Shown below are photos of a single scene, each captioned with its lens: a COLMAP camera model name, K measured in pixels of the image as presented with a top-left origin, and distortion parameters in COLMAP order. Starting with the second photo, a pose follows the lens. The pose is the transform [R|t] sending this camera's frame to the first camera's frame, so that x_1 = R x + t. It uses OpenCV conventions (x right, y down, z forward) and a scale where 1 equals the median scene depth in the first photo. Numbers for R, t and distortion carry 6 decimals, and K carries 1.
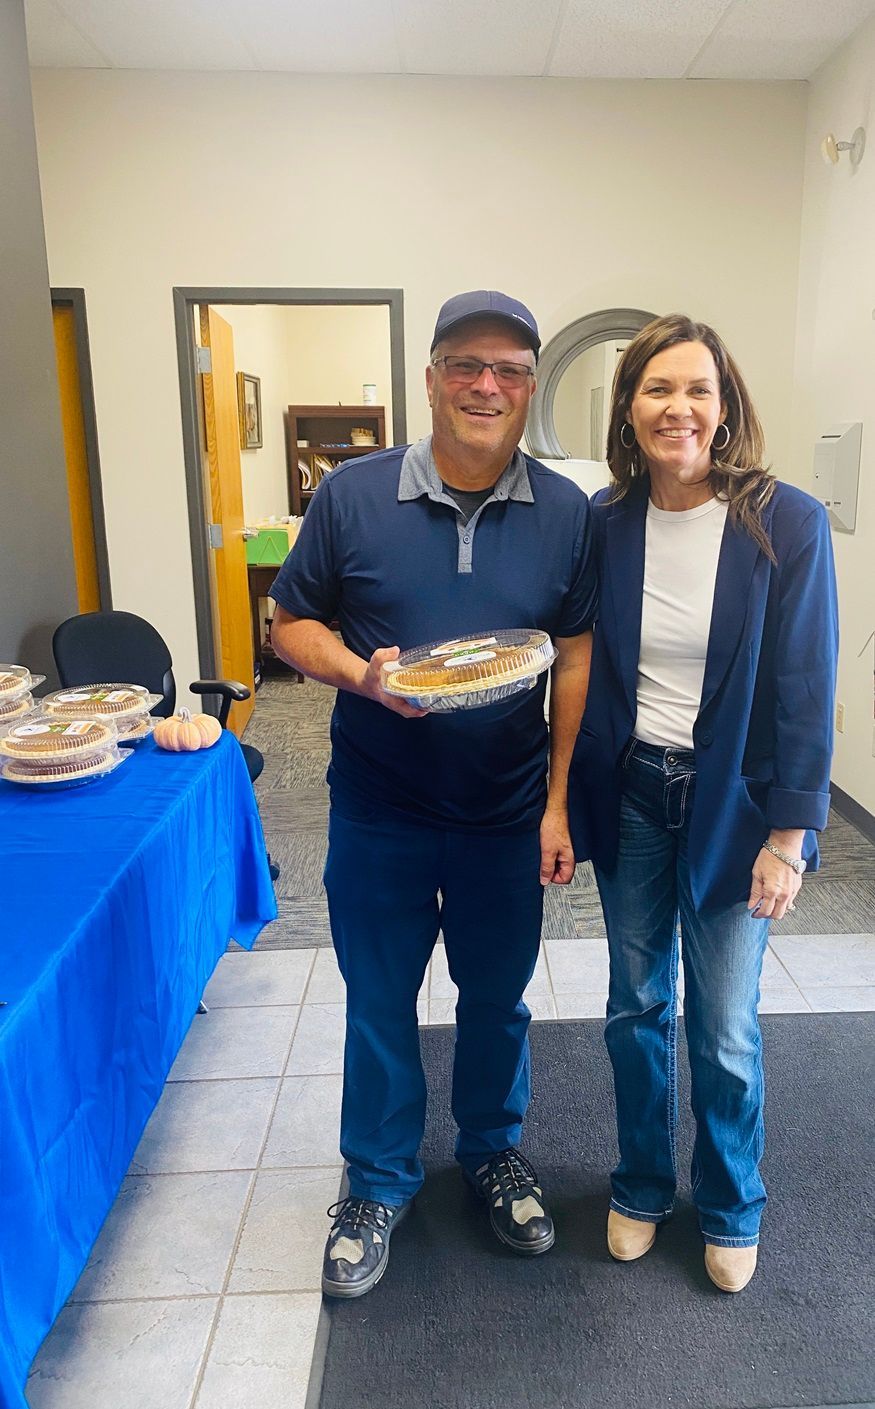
lens RADIAL K [[1044.7, 0, 508.9], [0, 1044.7, 703.9], [0, 0, 1]] dist [0.027722, -0.076872]
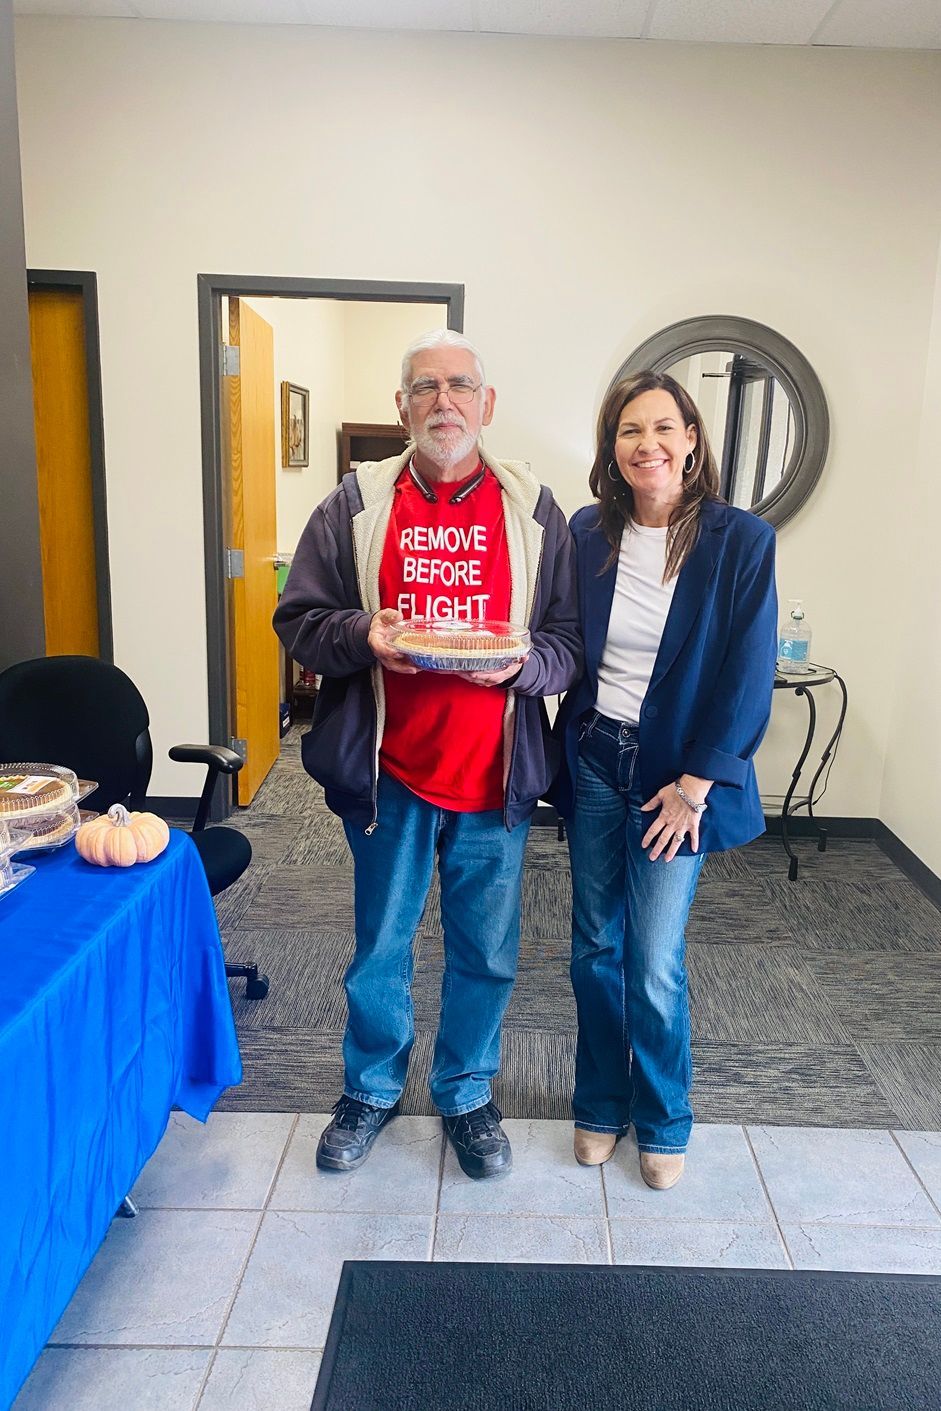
lens RADIAL K [[1063.7, 0, 519.1], [0, 1063.7, 703.5], [0, 0, 1]] dist [-0.000433, -0.004449]
pose [[0.997865, 0.046891, -0.045456, -0.001422], [-0.048281, 0.998384, -0.029988, -0.034660], [0.043977, 0.032119, 0.998516, 0.160893]]
